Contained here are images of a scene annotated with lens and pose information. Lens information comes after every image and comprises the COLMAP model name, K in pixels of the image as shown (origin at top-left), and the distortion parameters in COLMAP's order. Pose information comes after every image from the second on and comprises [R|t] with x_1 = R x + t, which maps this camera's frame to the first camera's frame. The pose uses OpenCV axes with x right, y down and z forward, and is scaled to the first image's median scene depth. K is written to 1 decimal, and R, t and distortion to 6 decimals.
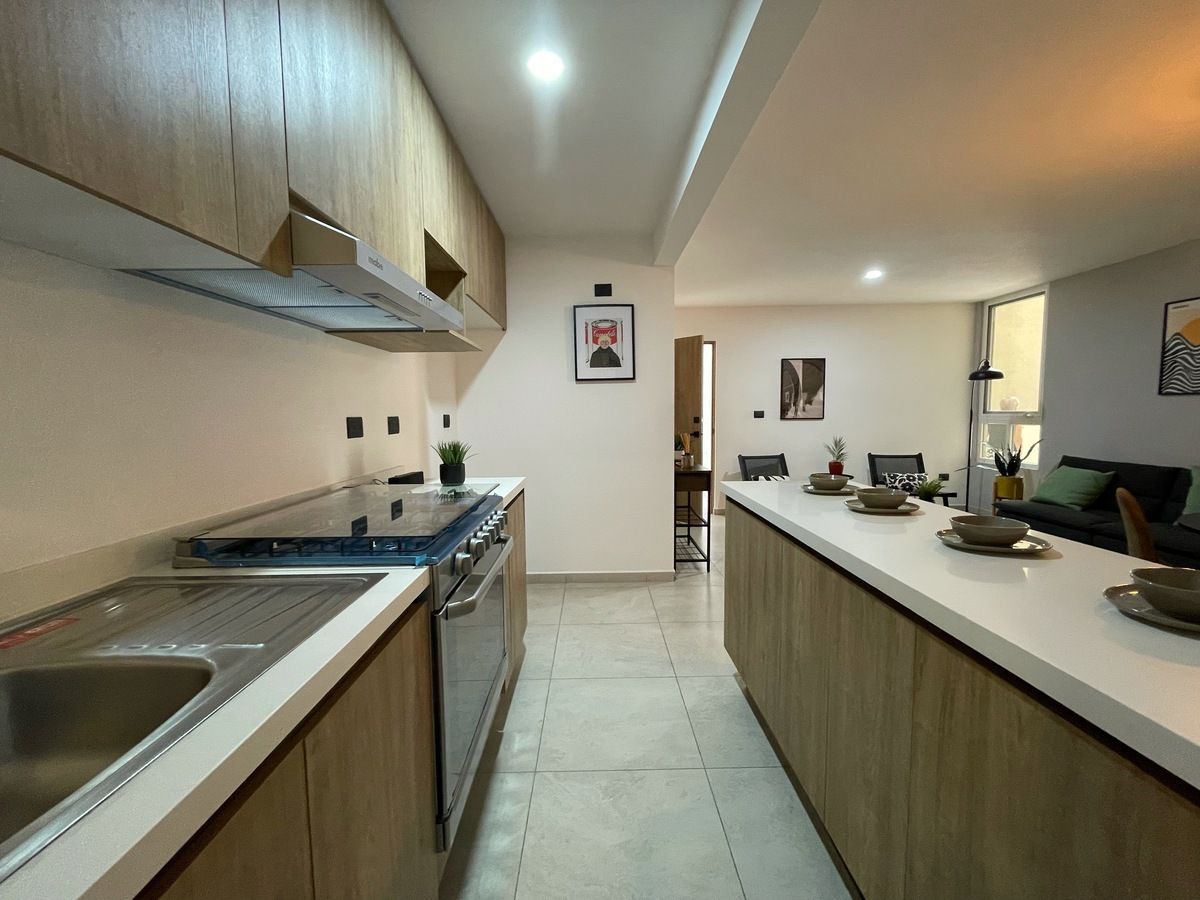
lens RADIAL K [[483.5, 0, 600.0], [0, 483.5, 450.0], [0, 0, 1]] dist [-0.000850, -0.000080]
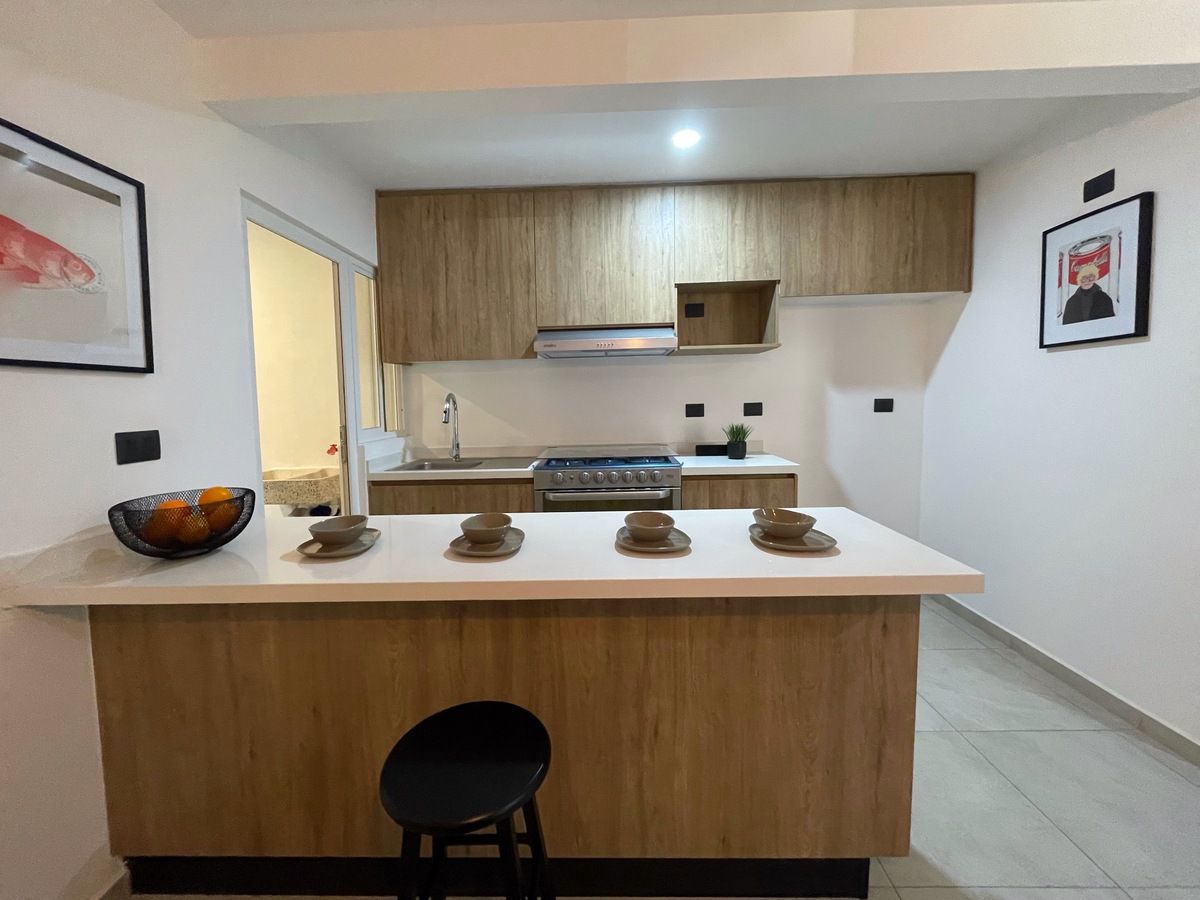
lens RADIAL K [[485.3, 0, 599.6], [0, 485.3, 426.3], [0, 0, 1]] dist [-0.000165, -0.000012]
pose [[-0.033173, 0.071503, -0.996889, 0.623671], [-0.063663, 0.995261, 0.073505, -0.049334], [0.997420, 0.065903, -0.028464, 0.437149]]
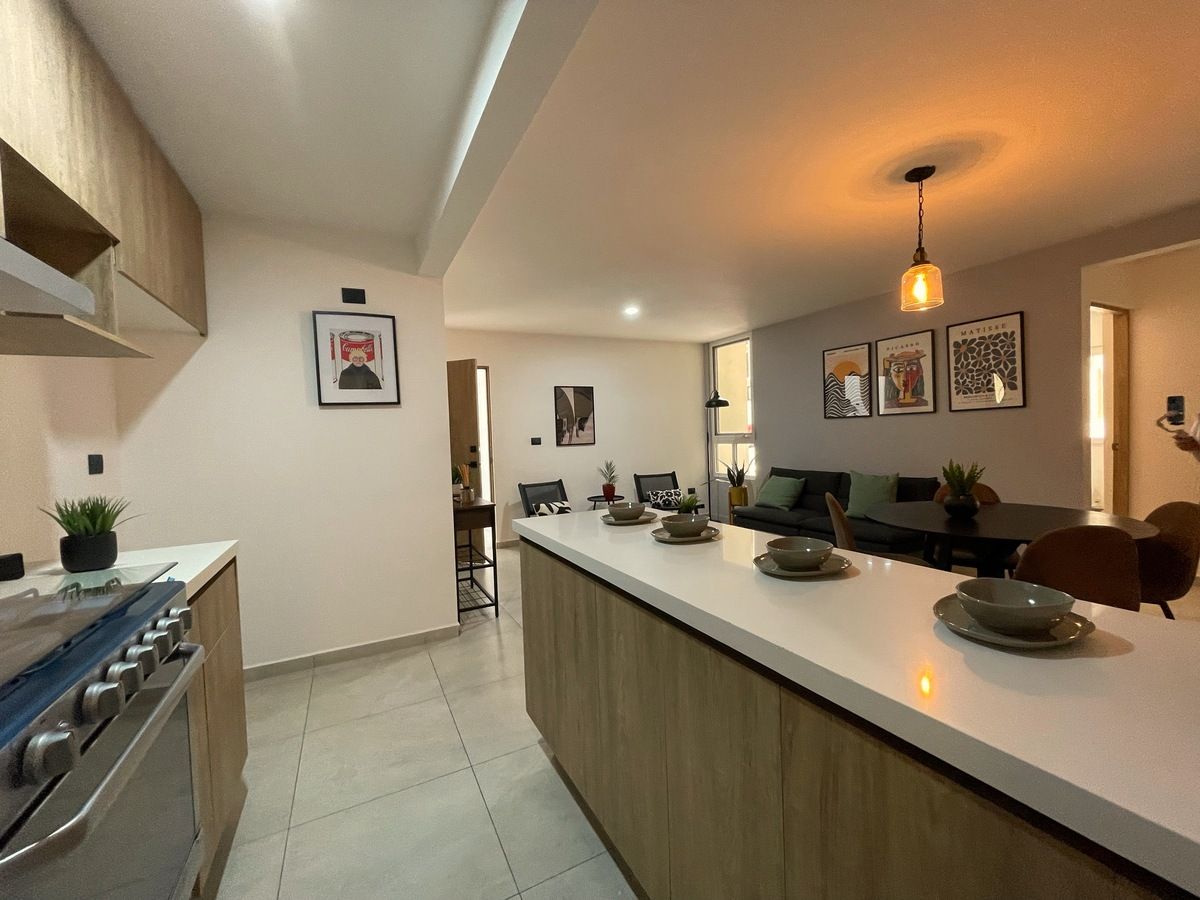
lens RADIAL K [[483.5, 0, 600.0], [0, 483.5, 450.0], [0, 0, 1]] dist [-0.000850, -0.000080]
pose [[0.894078, -0.035176, 0.446529, 0.004652], [0.061067, 0.997176, -0.043721, -0.007693], [-0.443730, 0.066358, 0.893700, 0.095937]]
